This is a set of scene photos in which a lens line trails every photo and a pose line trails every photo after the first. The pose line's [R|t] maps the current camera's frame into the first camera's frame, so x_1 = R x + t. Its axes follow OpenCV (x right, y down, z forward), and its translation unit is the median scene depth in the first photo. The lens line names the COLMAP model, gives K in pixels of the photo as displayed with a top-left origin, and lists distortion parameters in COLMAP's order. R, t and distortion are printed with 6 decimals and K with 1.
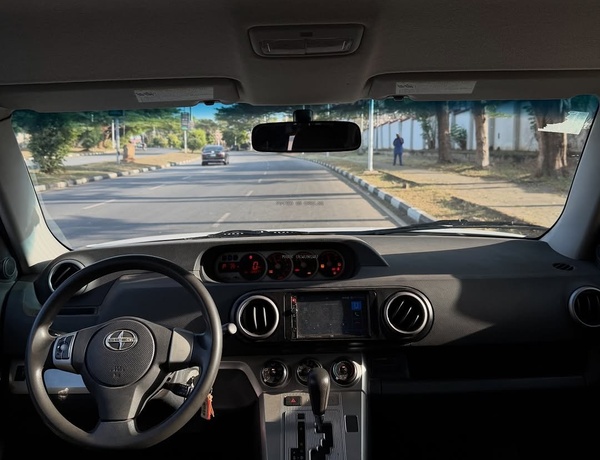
lens RADIAL K [[565.8, 0, 298.1], [0, 565.8, 217.2], [0, 0, 1]] dist [0.159496, -0.378894]
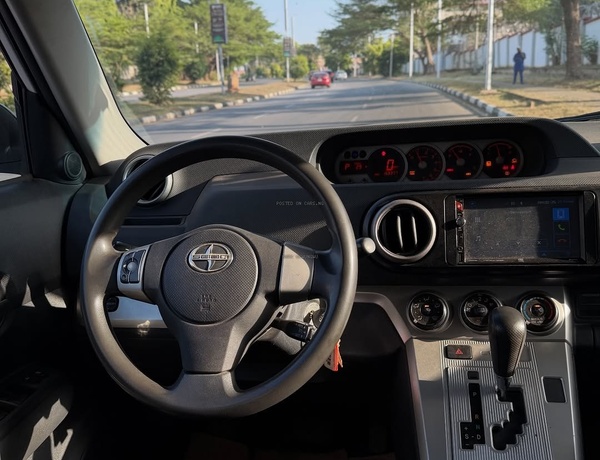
lens RADIAL K [[565.8, 0, 298.1], [0, 565.8, 217.2], [0, 0, 1]] dist [0.159496, -0.378894]
pose [[0.983716, 0.001944, -0.179717, -0.072441], [0.019596, 0.992820, 0.118001, 0.076625], [0.178656, -0.119602, 0.976615, 0.314398]]
